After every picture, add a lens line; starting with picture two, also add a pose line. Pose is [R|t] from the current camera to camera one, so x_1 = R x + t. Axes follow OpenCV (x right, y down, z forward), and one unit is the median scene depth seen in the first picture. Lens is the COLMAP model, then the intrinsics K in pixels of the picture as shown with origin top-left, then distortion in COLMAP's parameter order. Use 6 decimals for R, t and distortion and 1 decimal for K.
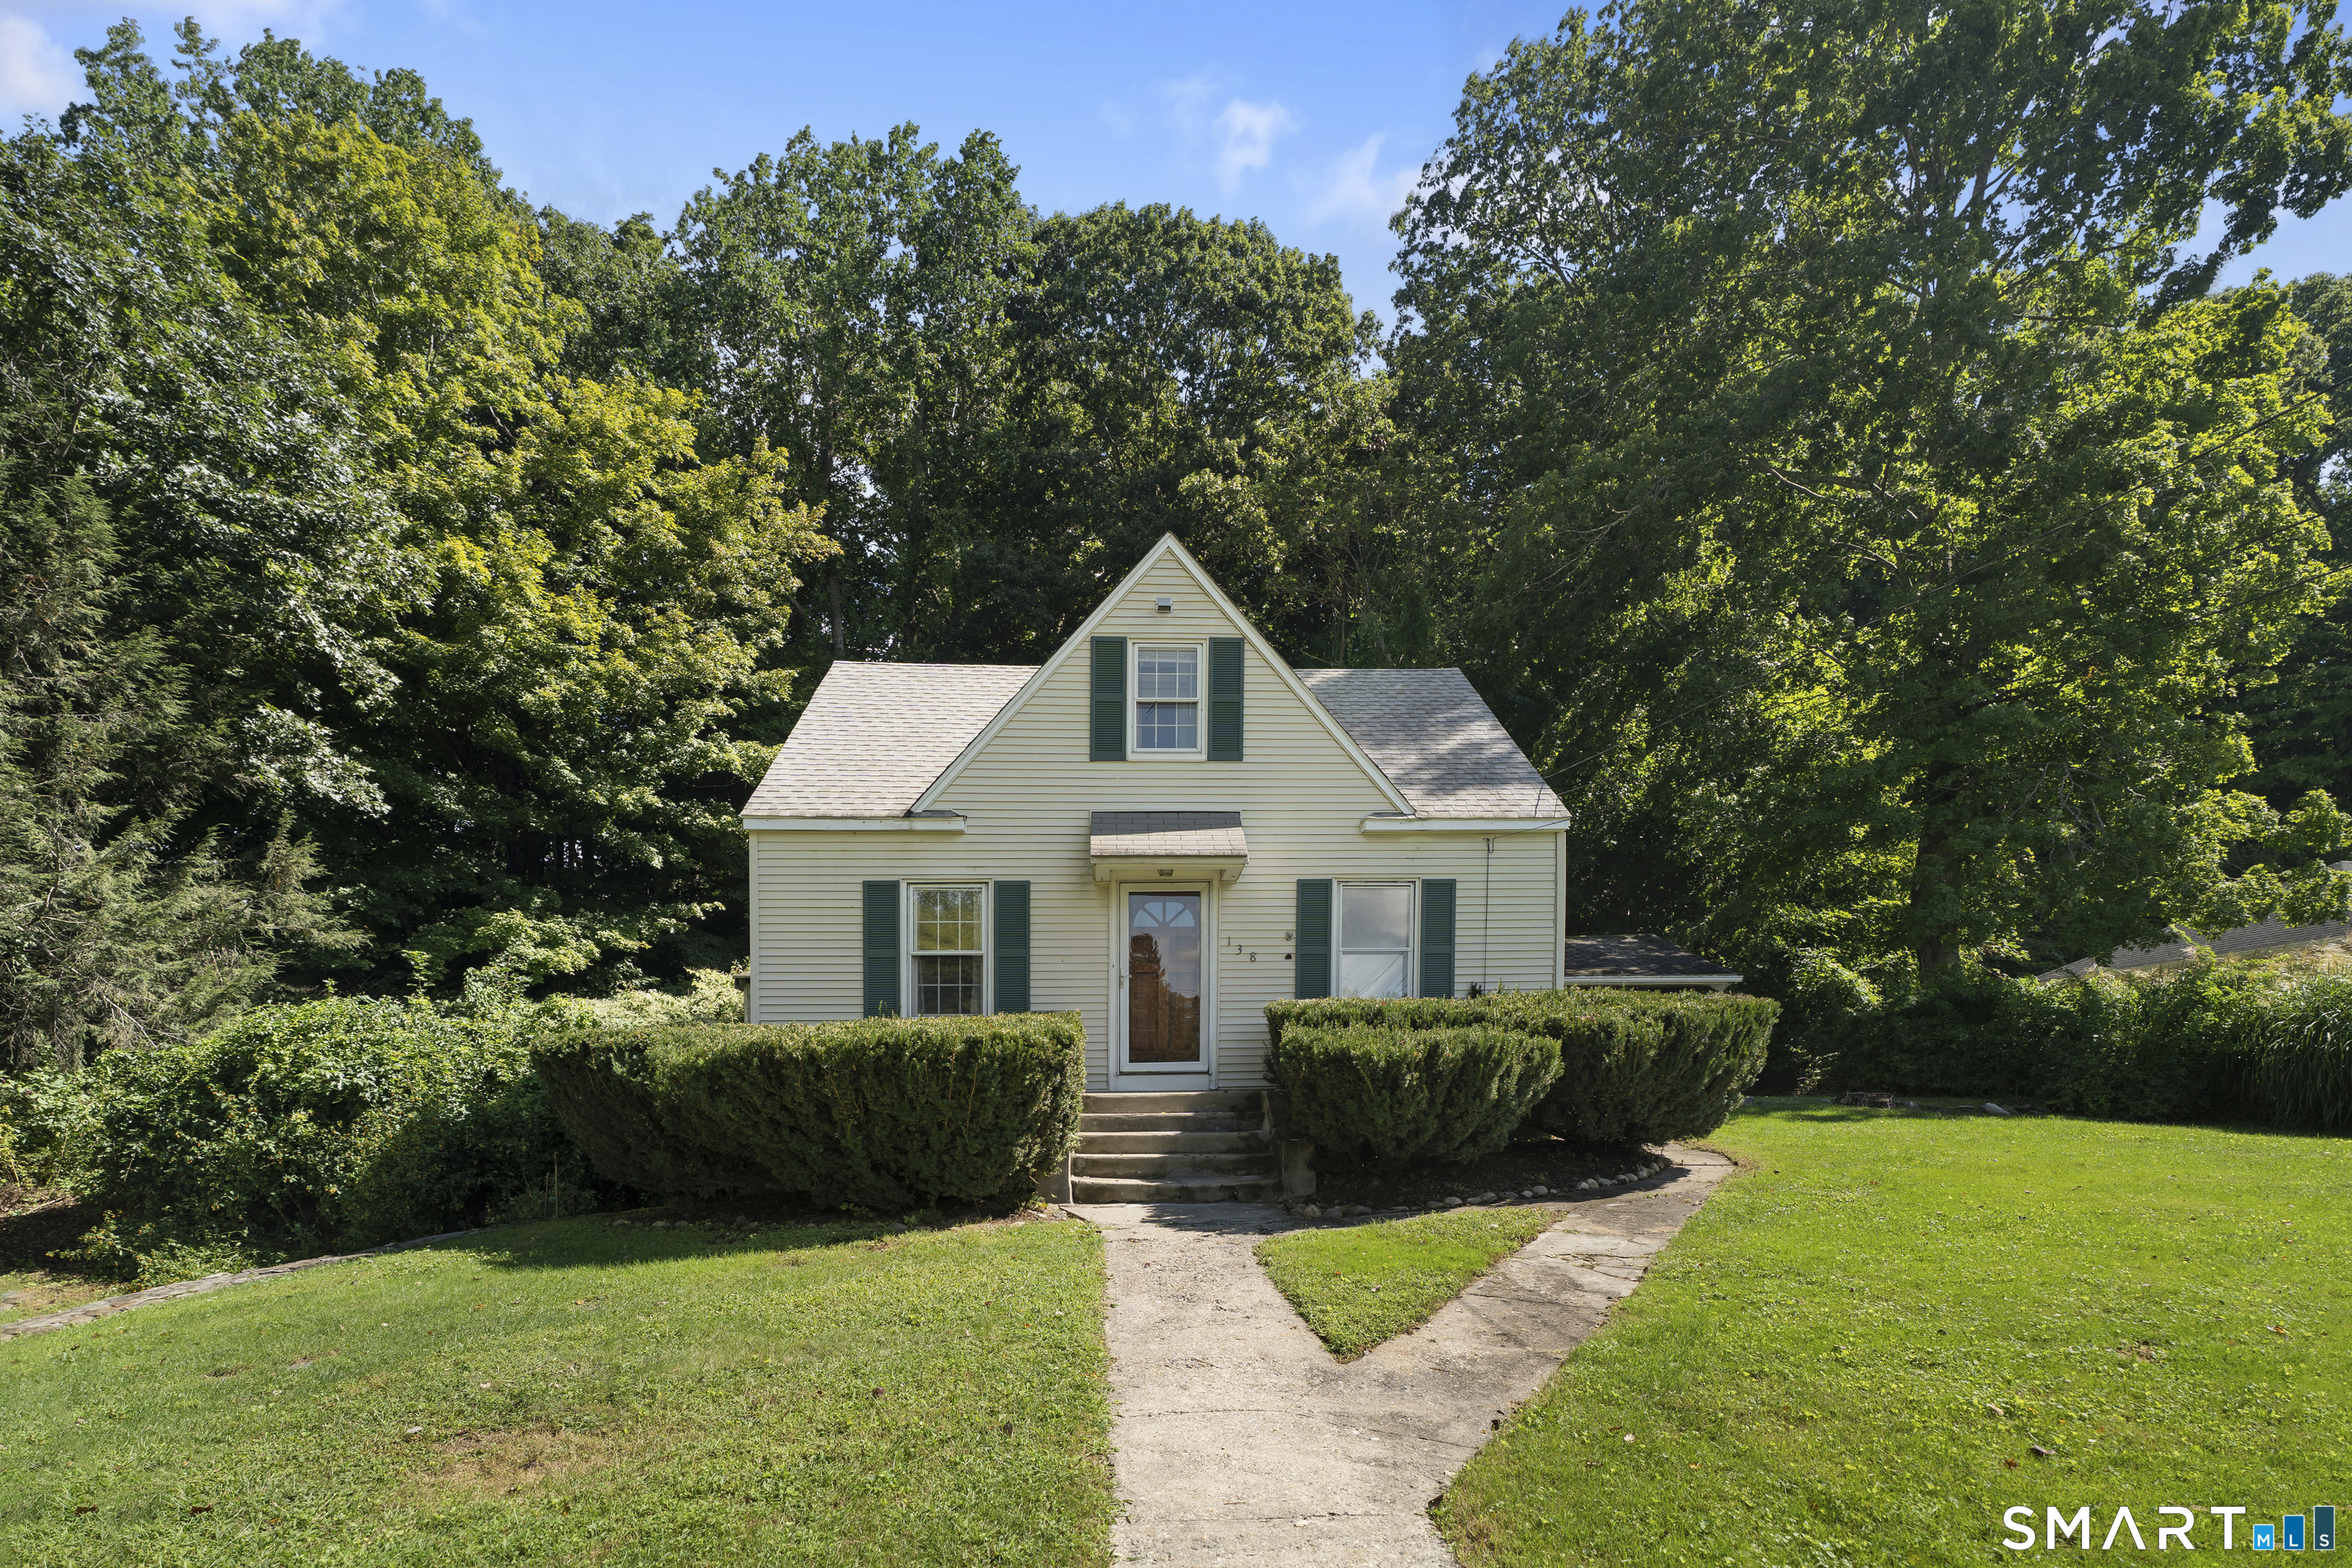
lens RADIAL K [[1041.3, 0, 1254.0], [0, 1041.3, 859.9], [0, 0, 1]] dist [0.002195, 0.000595]
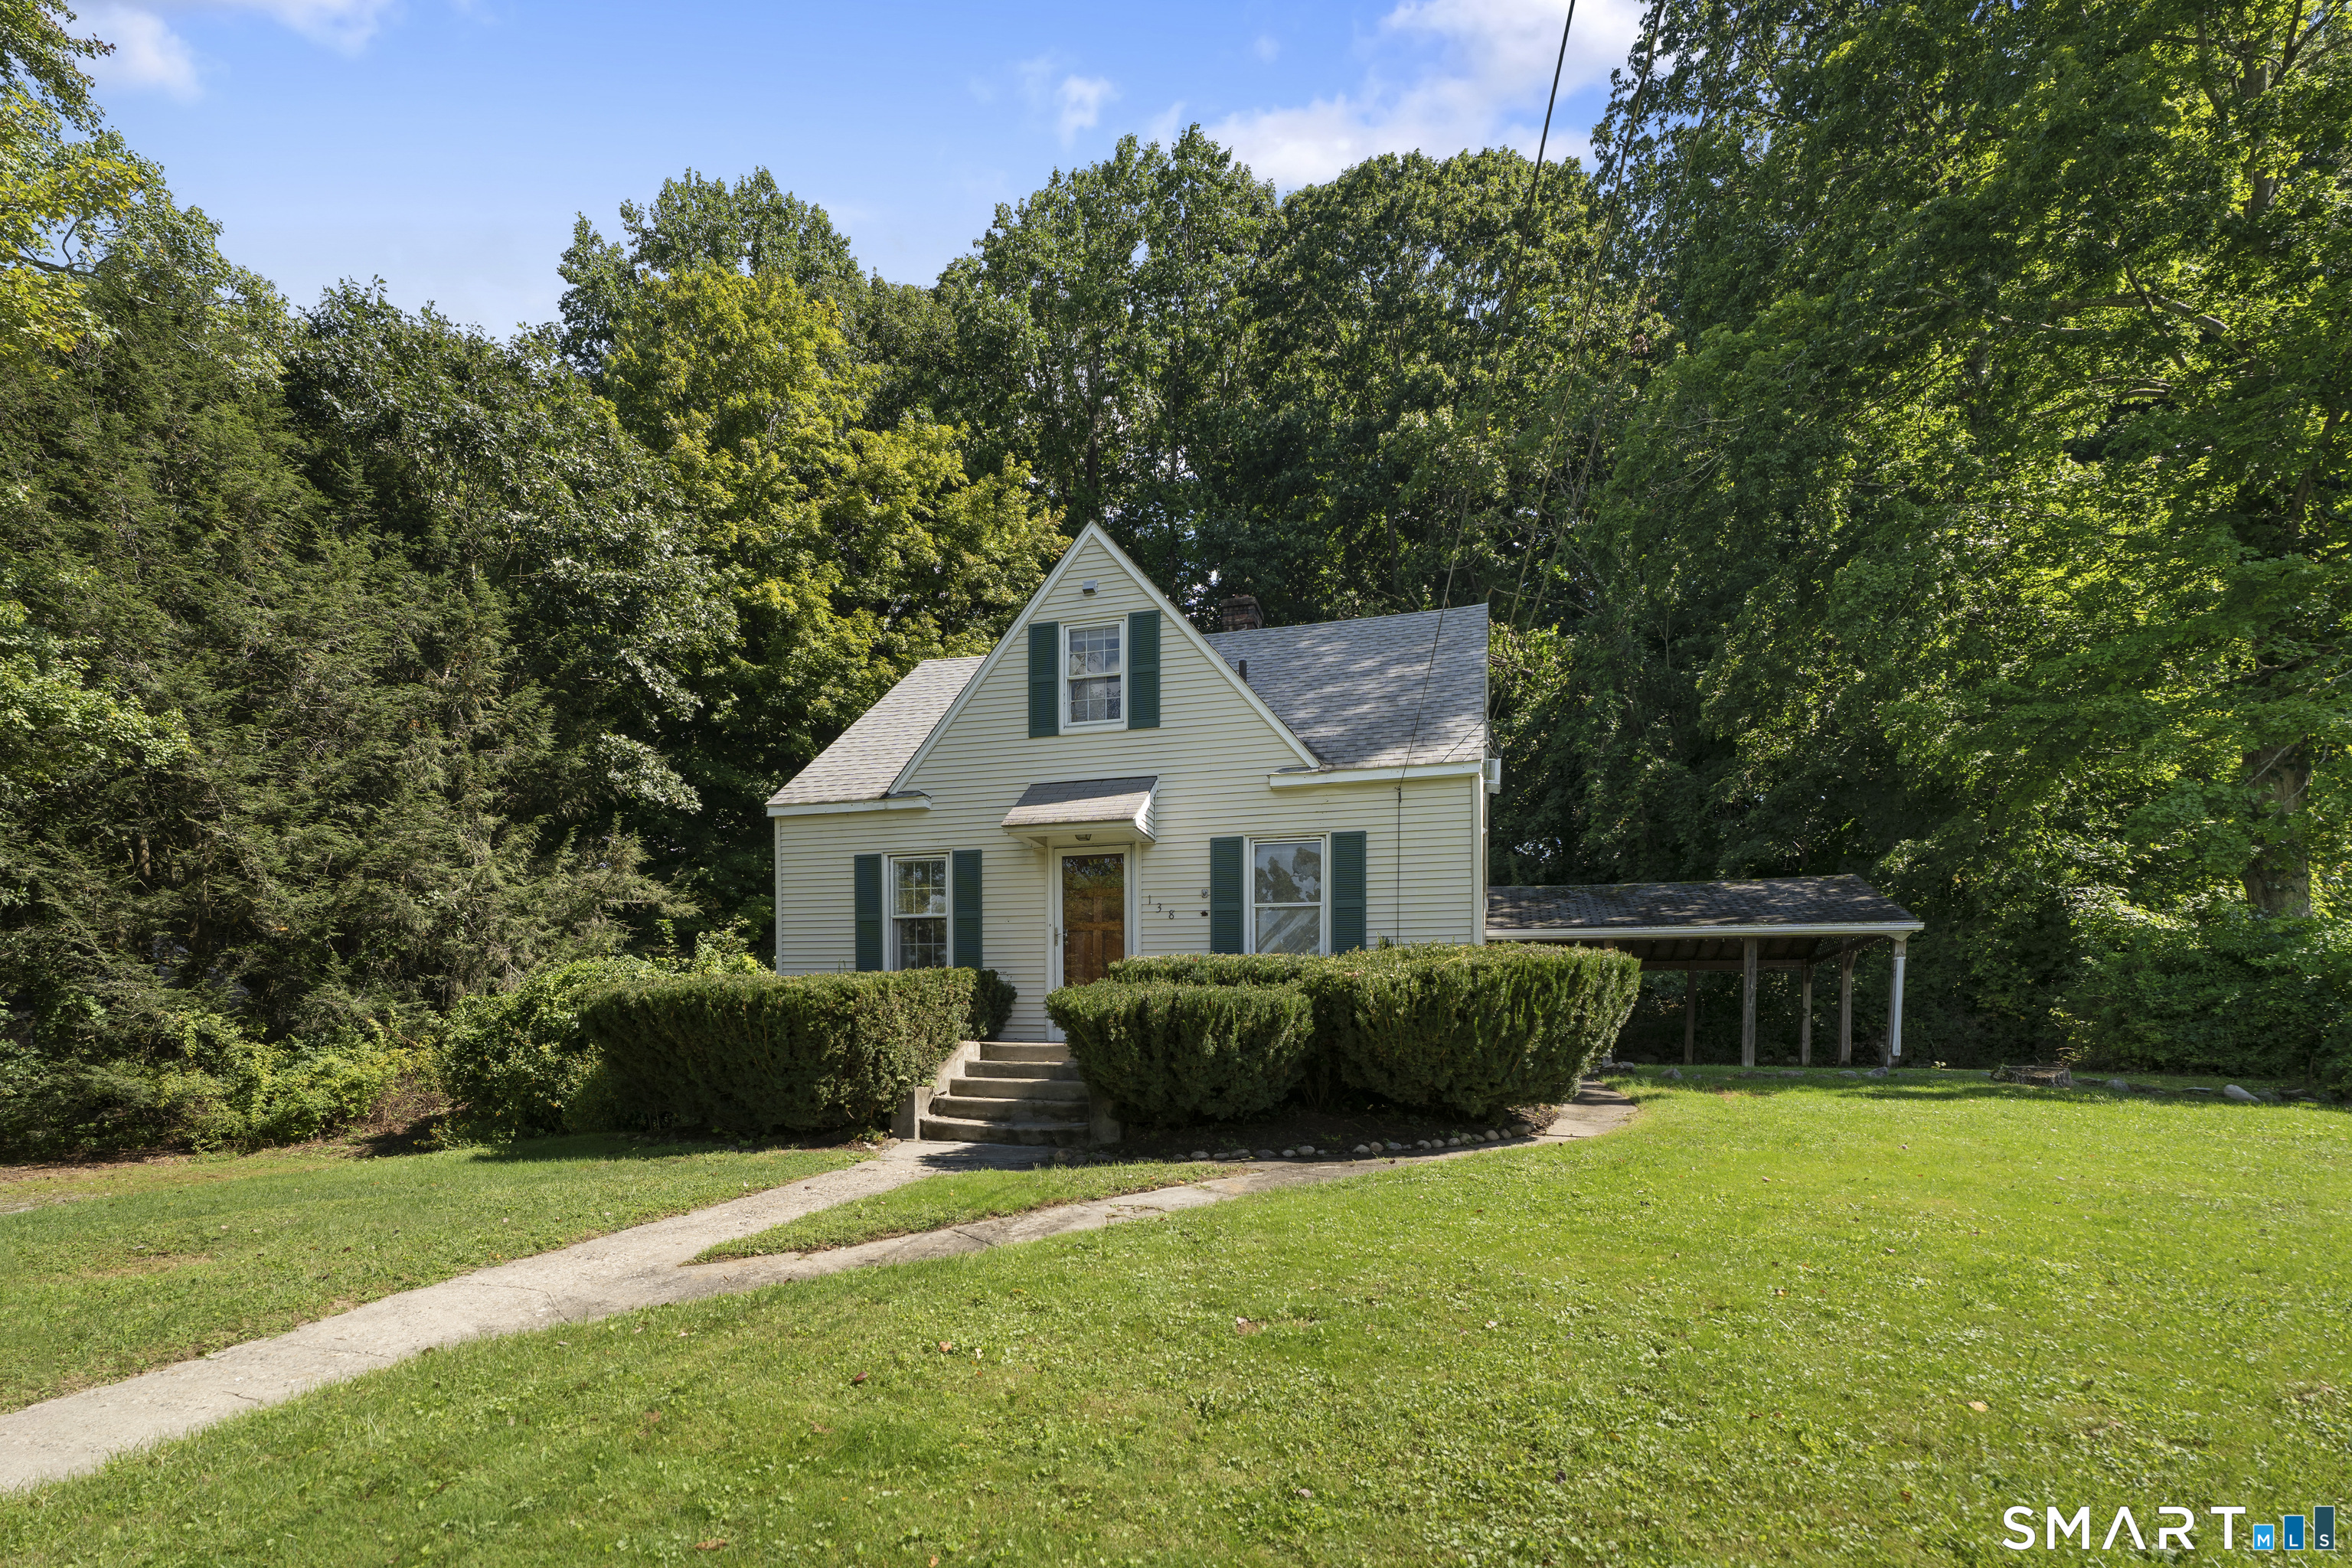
lens RADIAL K [[1041.6, 0, 1174.2], [0, 1041.6, 792.4], [0, 0, 1]] dist [0.006041, 0.000174]
pose [[0.940975, -0.057054, -0.333632, 0.269293], [0.050317, 0.998318, -0.028807, 0.001091], [0.334714, 0.010319, 0.942263, 0.014702]]
